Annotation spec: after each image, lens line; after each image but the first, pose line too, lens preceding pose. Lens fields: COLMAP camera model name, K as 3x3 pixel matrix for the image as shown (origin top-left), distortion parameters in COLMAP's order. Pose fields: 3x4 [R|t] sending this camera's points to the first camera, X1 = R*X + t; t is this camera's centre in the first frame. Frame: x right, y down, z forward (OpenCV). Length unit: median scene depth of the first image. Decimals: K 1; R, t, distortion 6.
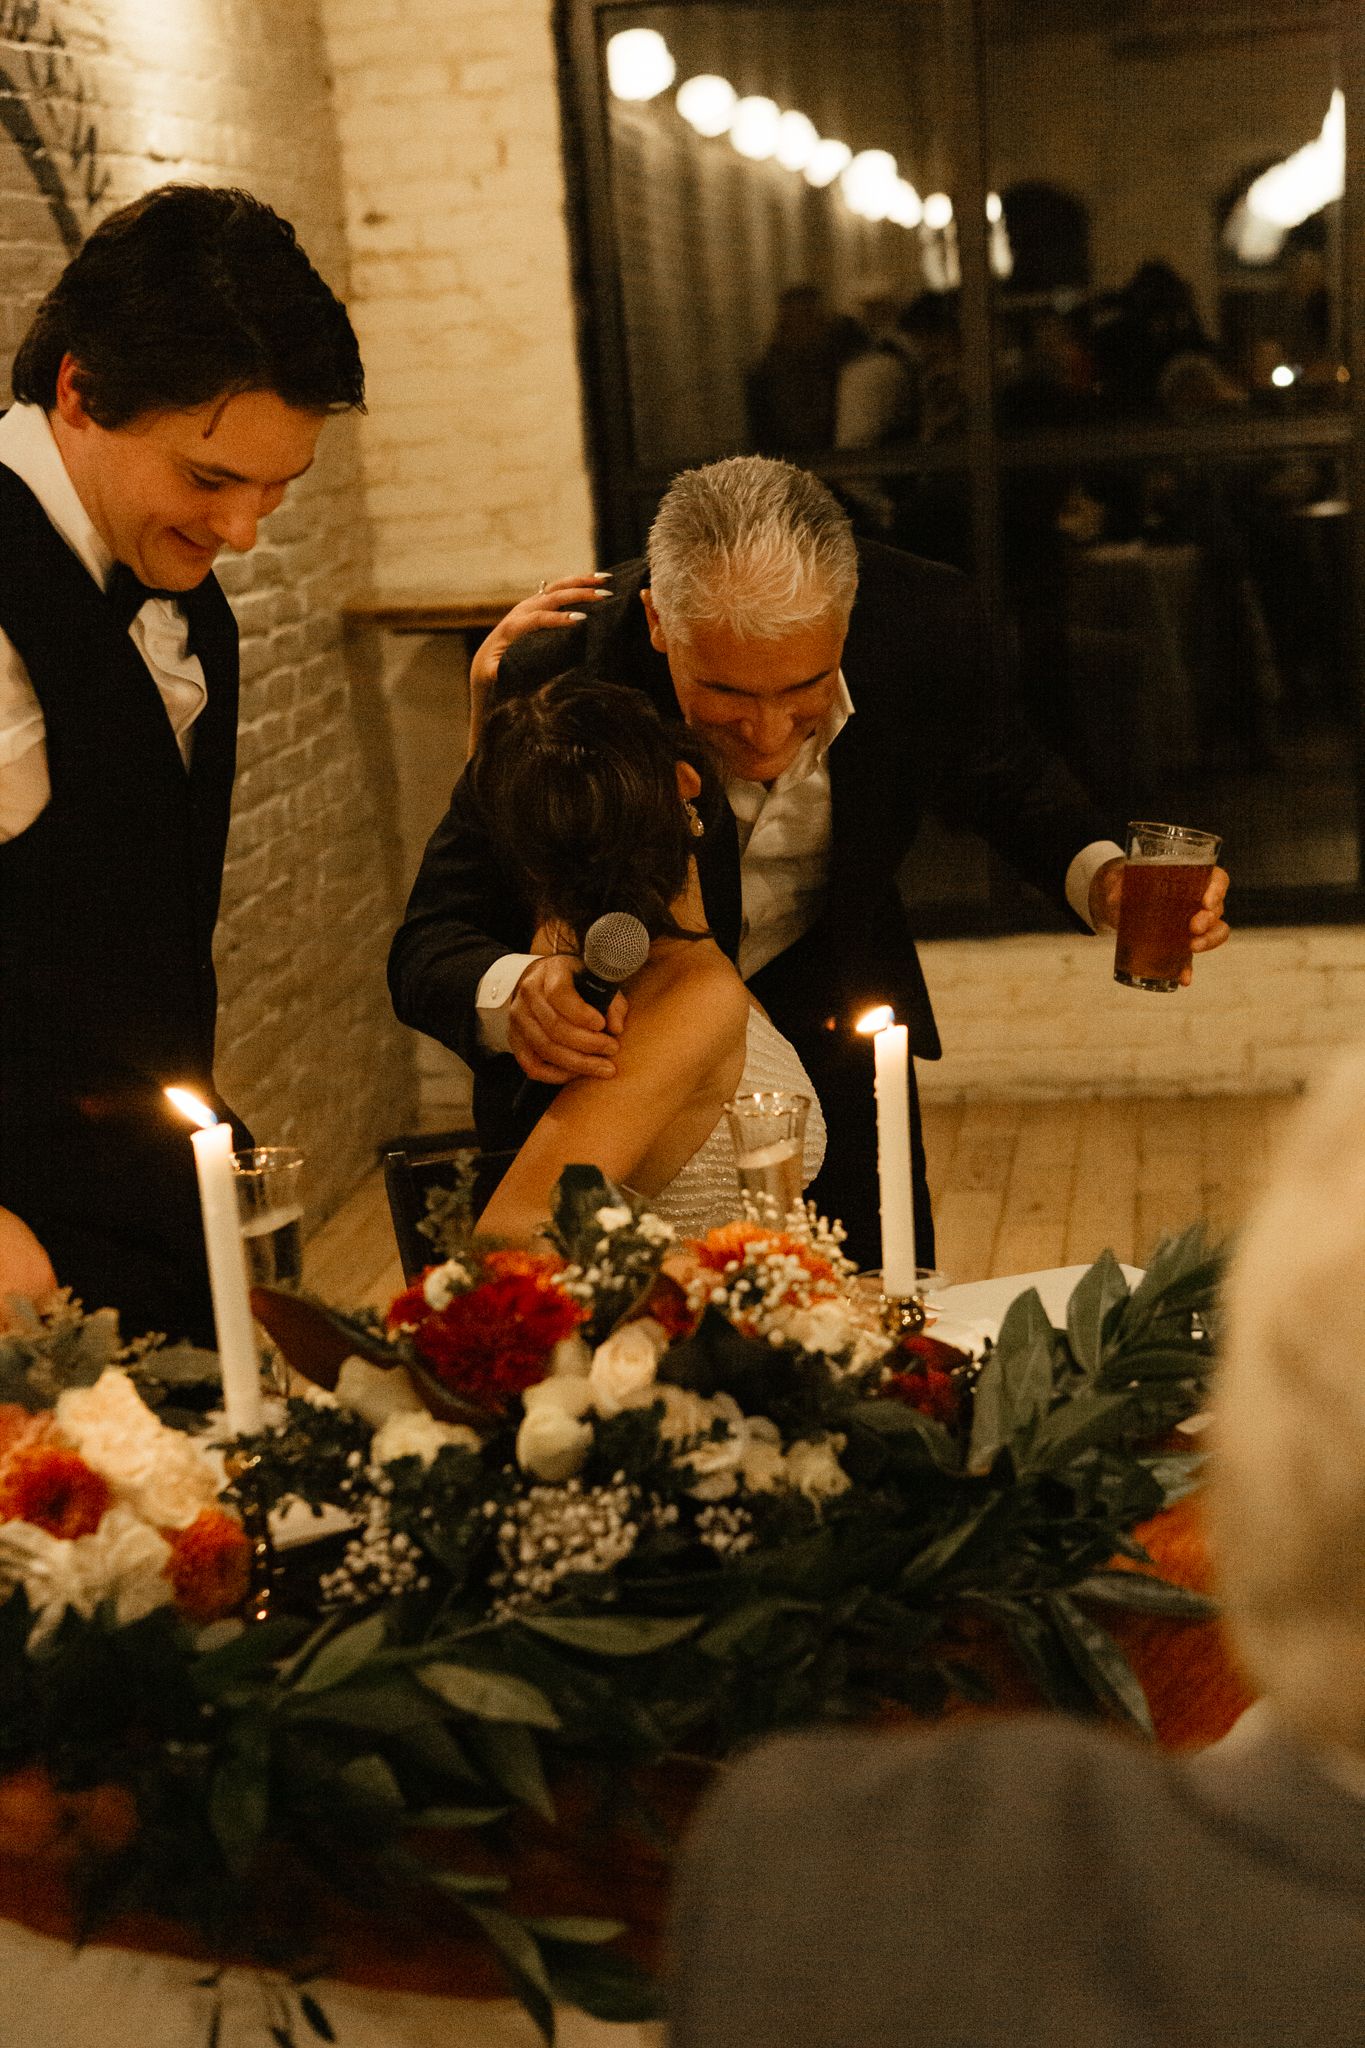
lens RADIAL K [[3409.7, 0, 683.0], [0, 3409.7, 1037.6], [0, 0, 1]] dist [0.125582, 0.000000]
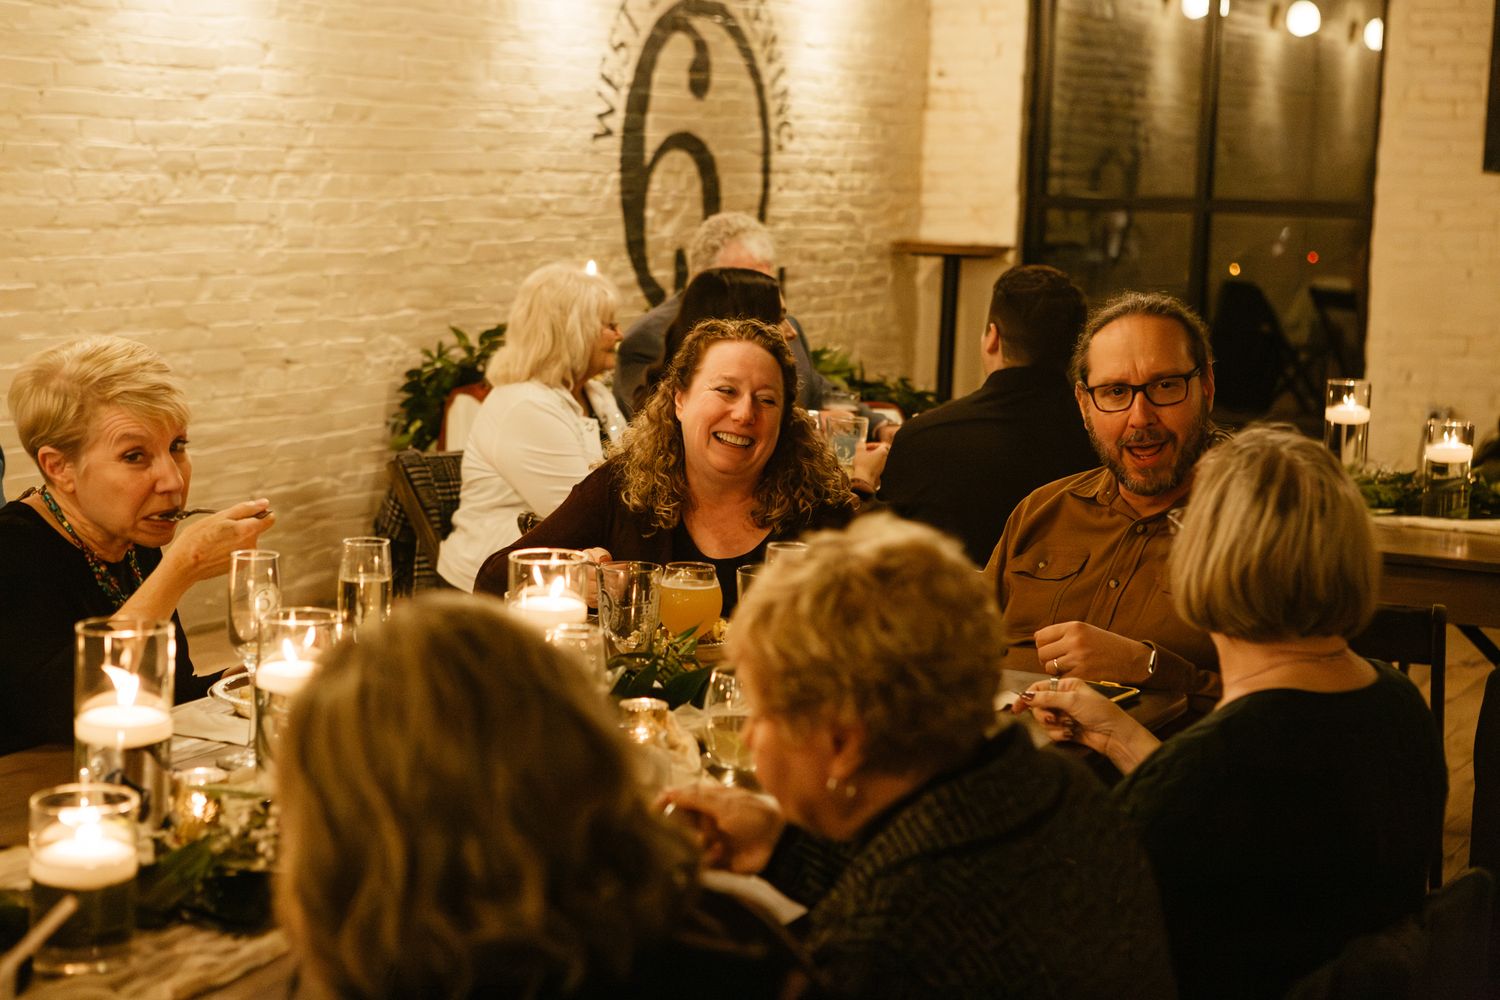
lens RADIAL K [[2777.0, 0, 745.5], [0, 2777.0, 504.9], [0, 0, 1]] dist [0.248690, 0.000000]
pose [[0.945057, 0.140110, -0.295358, 0.368569], [-0.158876, 0.986472, -0.040399, 0.133711], [0.285702, 0.085104, 0.954532, -0.757012]]
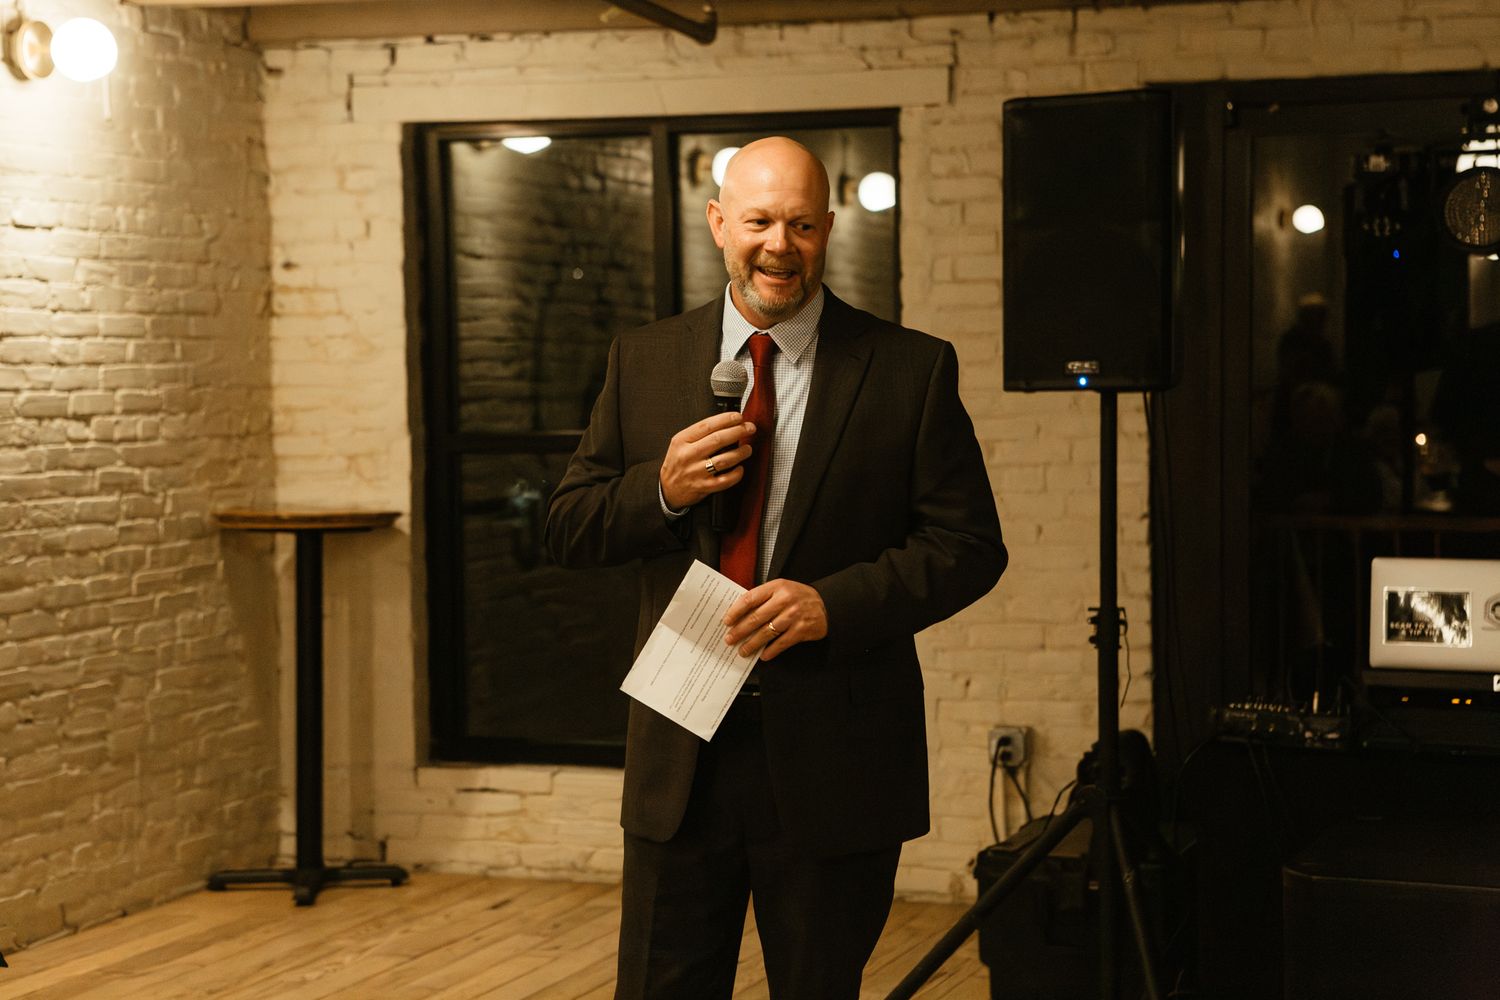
lens RADIAL K [[2777.0, 0, 745.0], [0, 2777.0, 497.4], [0, 0, 1]] dist [0.248690, 0.000000]
pose [[0.974496, 0.069217, -0.213463, 0.383384], [-0.098129, 0.986913, -0.127961, 0.004207], [0.201813, 0.145644, 0.968535, -0.155920]]
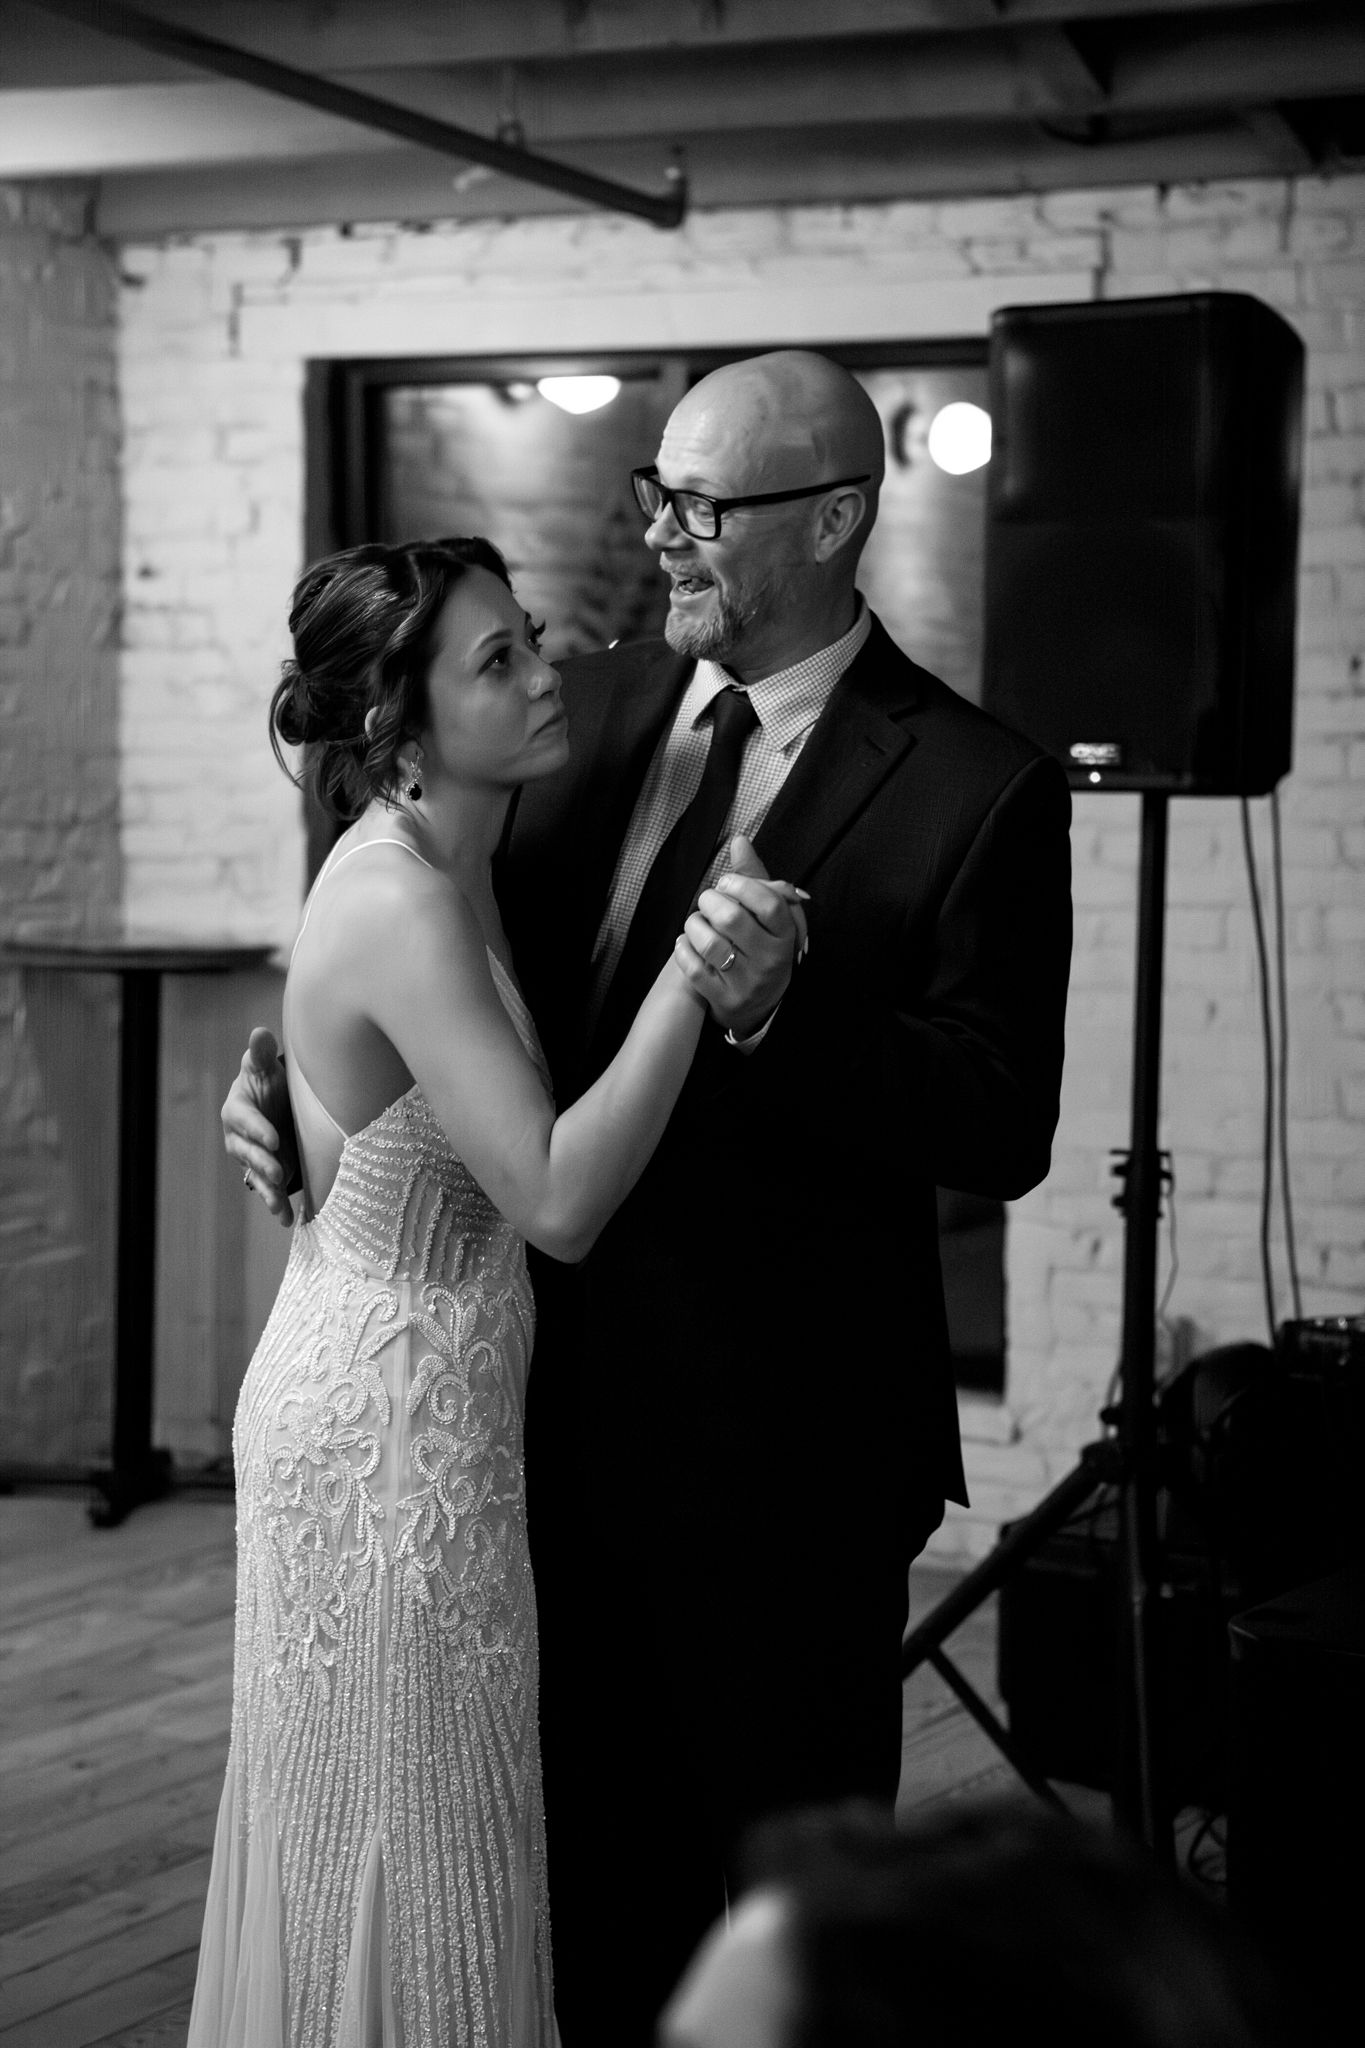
lens RADIAL K [[3791.5, 0, 681.6], [0, 3791.5, 992.1], [0, 0, 1]] dist [0.248690, 0.000000]
pose [[0.922156, 0.107276, -0.371645, 0.497807], [-0.149130, 0.985098, -0.085685, -0.039848], [0.356914, 0.134438, 0.924412, 0.014469]]
